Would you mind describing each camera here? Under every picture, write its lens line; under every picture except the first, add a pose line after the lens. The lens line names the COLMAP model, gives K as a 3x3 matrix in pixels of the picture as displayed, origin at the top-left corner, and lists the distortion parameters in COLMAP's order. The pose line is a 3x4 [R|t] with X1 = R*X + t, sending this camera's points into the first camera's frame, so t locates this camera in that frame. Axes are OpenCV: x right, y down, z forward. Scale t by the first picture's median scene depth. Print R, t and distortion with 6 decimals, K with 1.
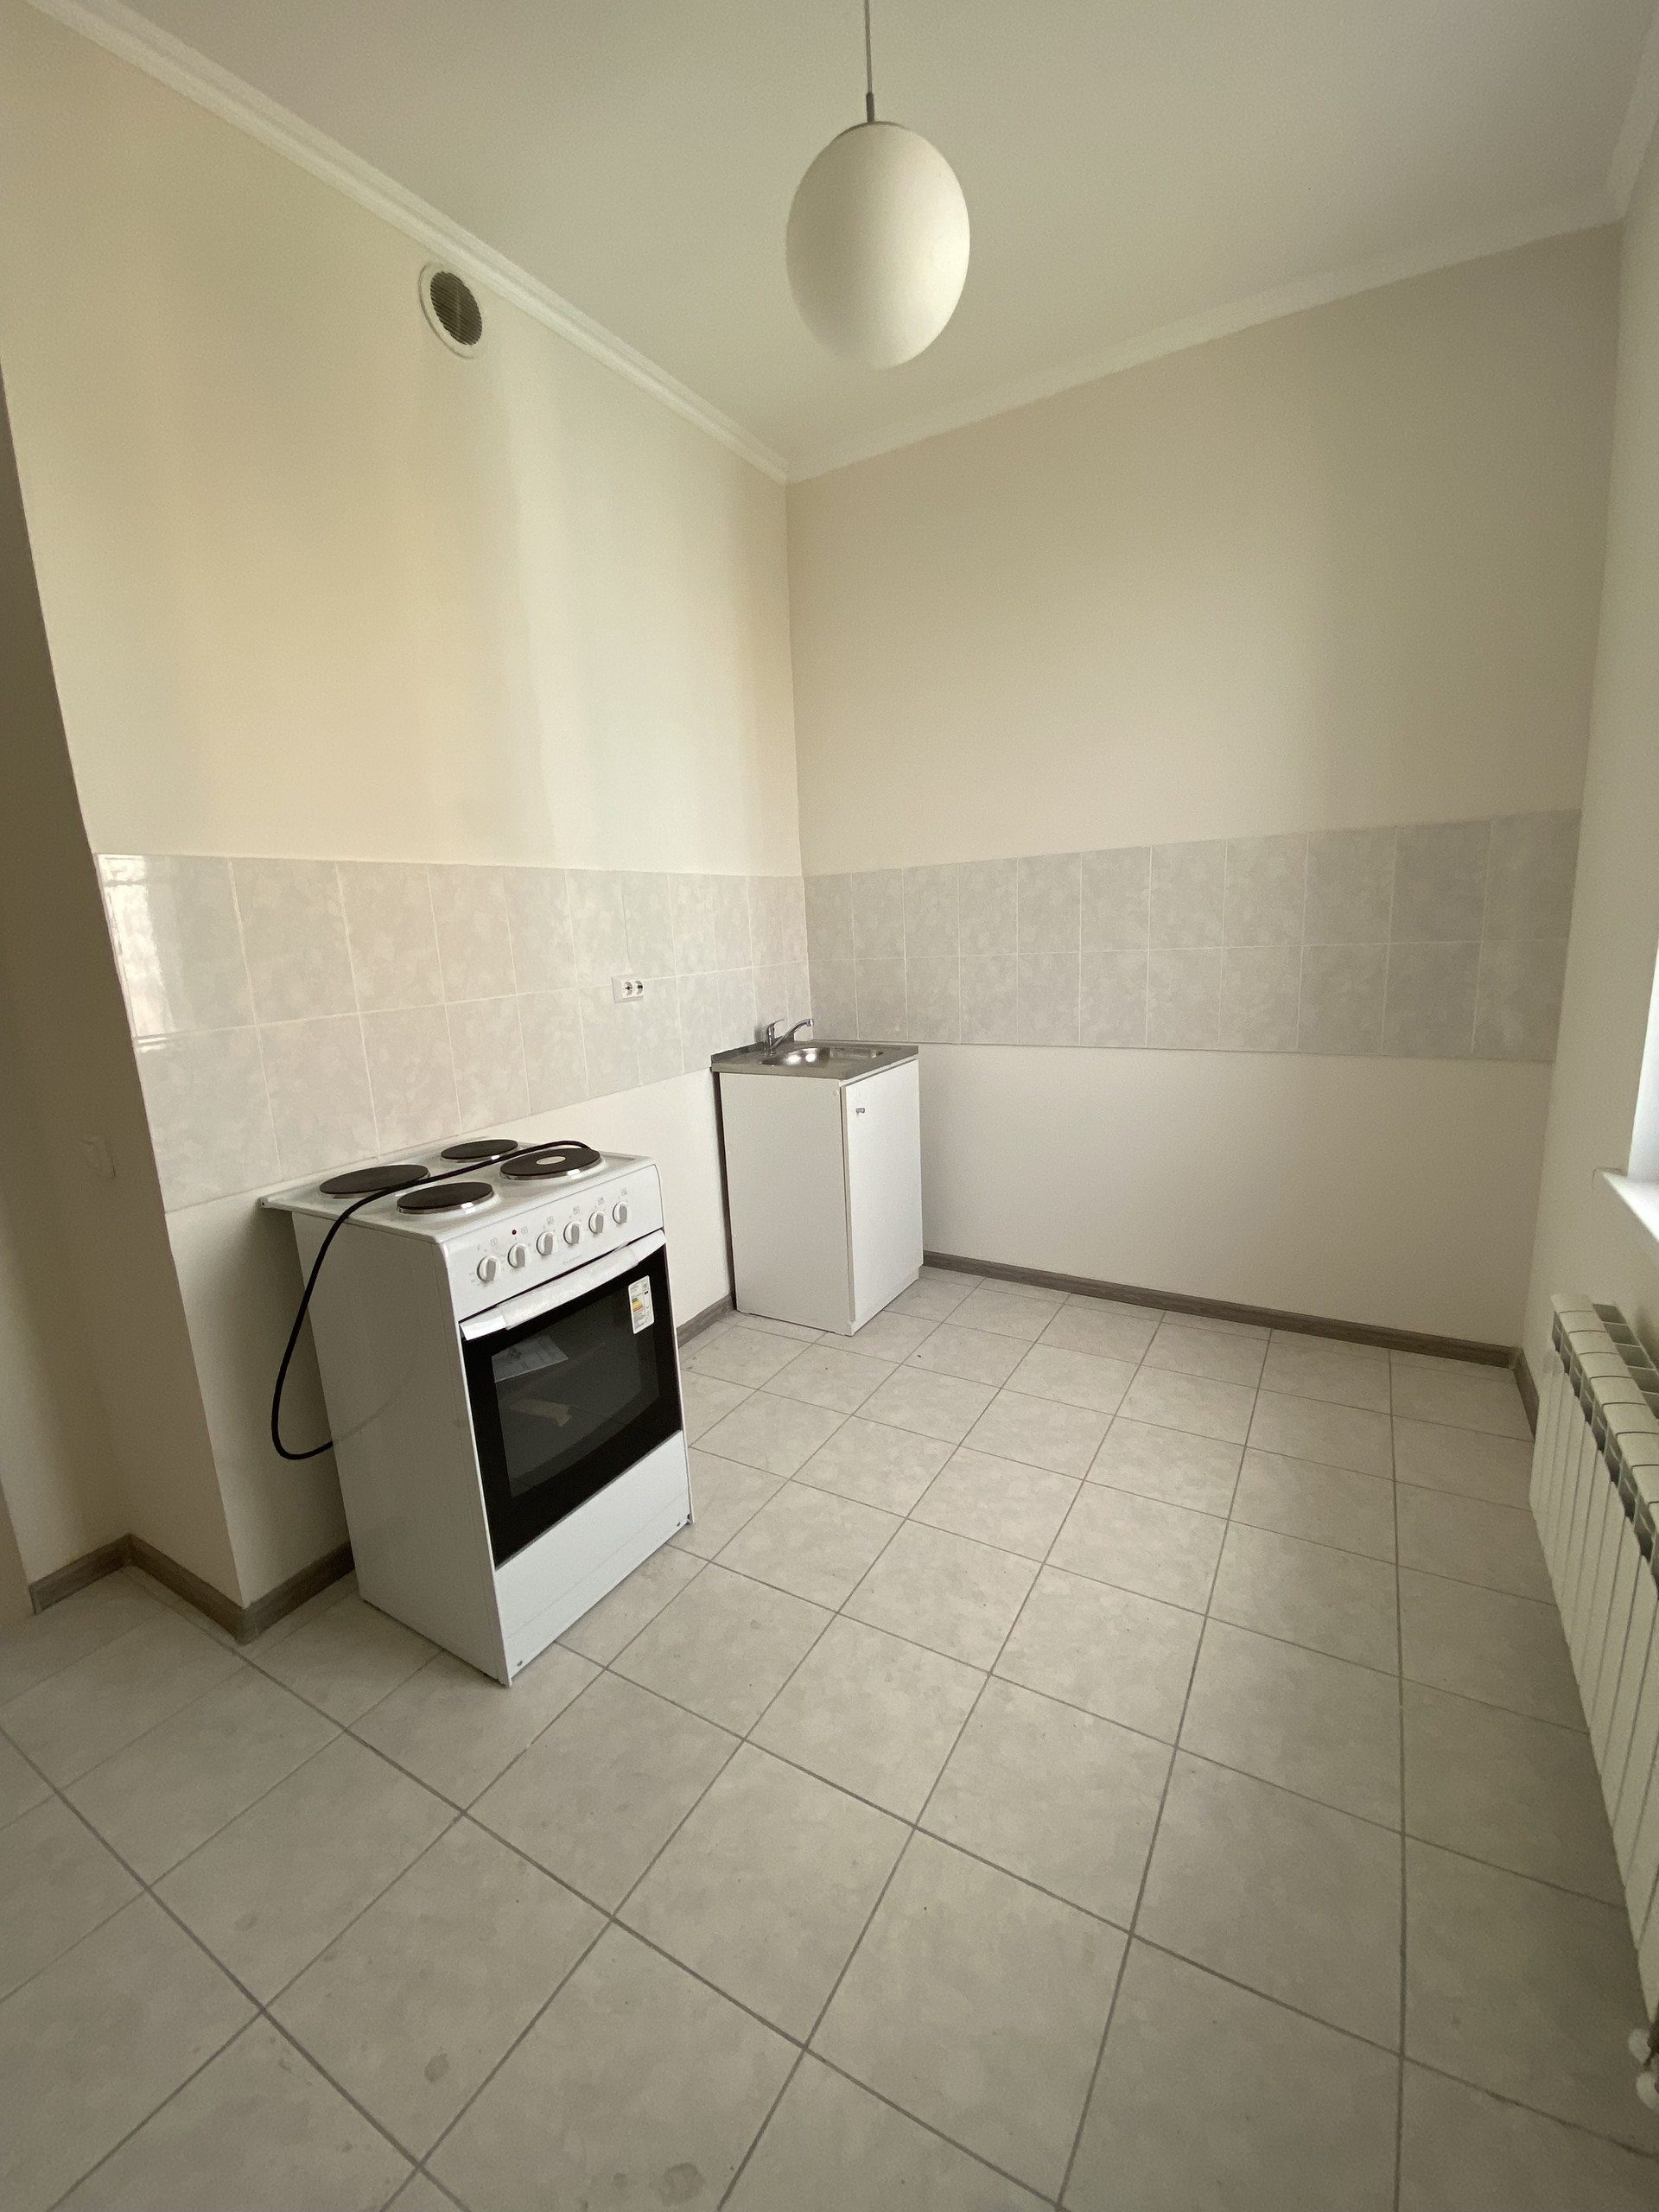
lens RADIAL K [[911.3, 0, 821.7], [0, 911.3, 1071.1], [0, 0, 1]] dist [0.052707, -0.026871]
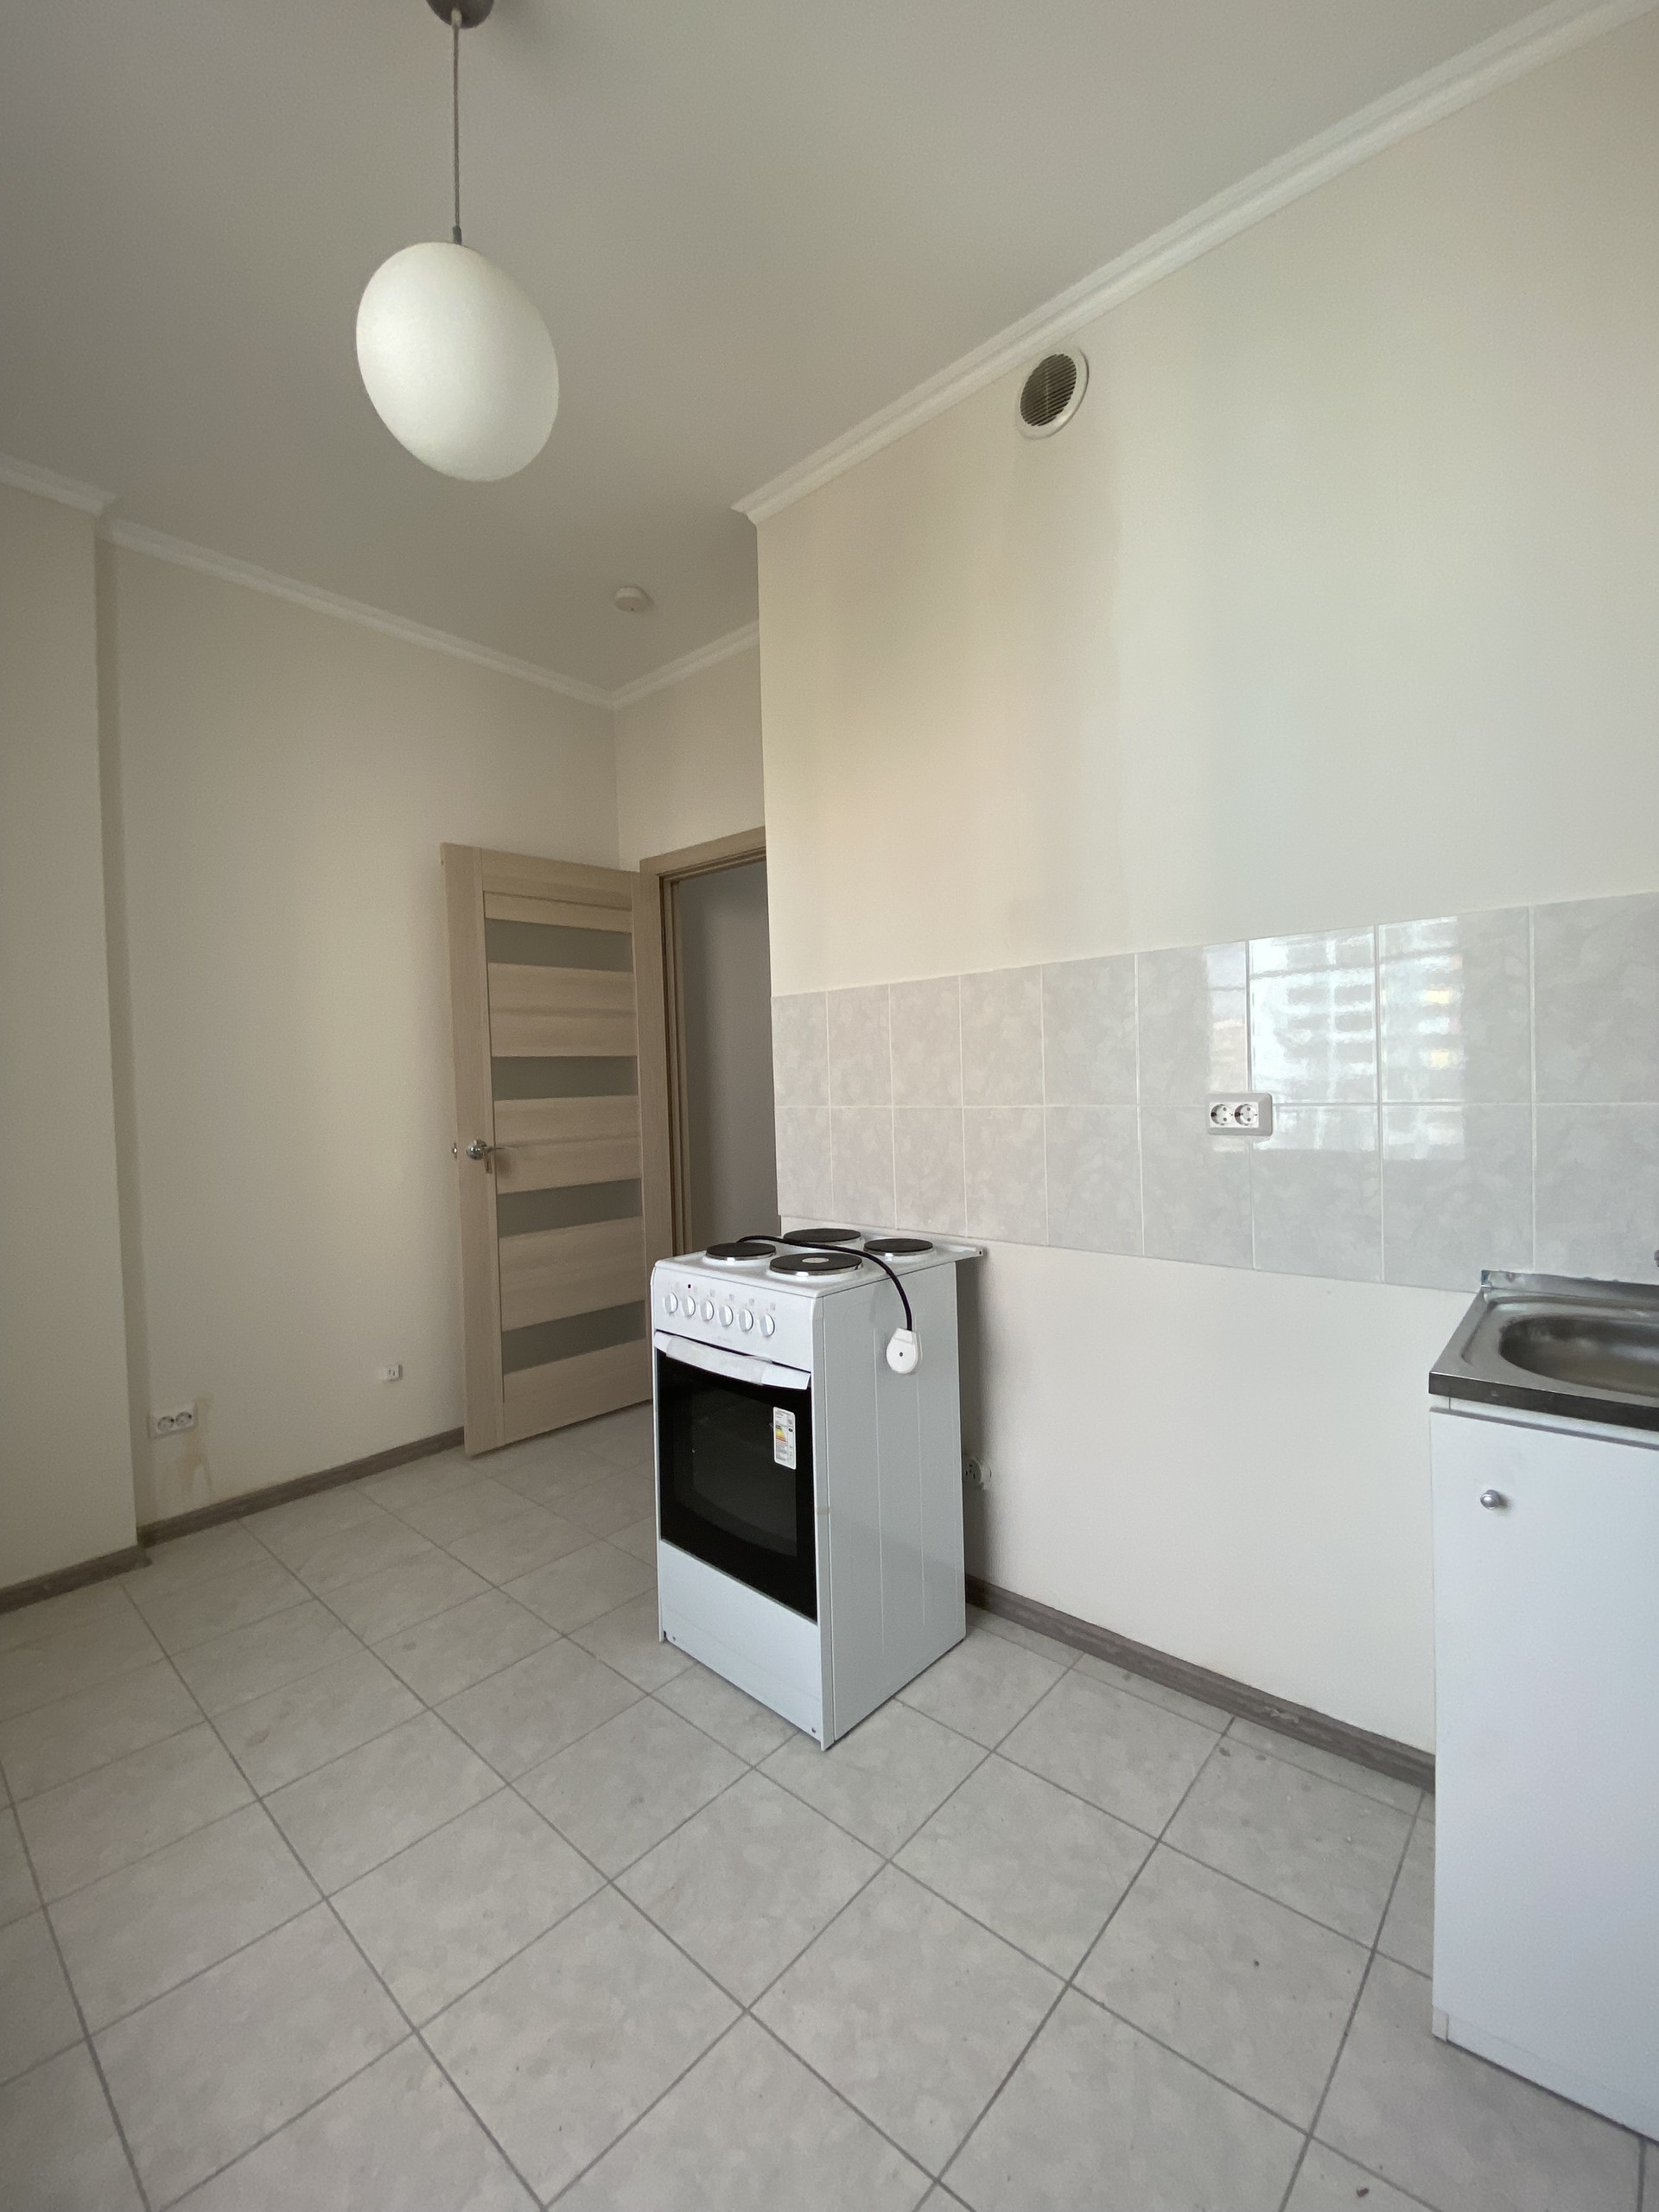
lens RADIAL K [[911.3, 0, 821.7], [0, 911.3, 1071.1], [0, 0, 1]] dist [0.052707, -0.026871]
pose [[-0.198604, 0.054482, -0.978564, 0.696460], [-0.112198, 0.990626, 0.077925, -0.196163], [0.973636, 0.125269, -0.190630, 1.160097]]
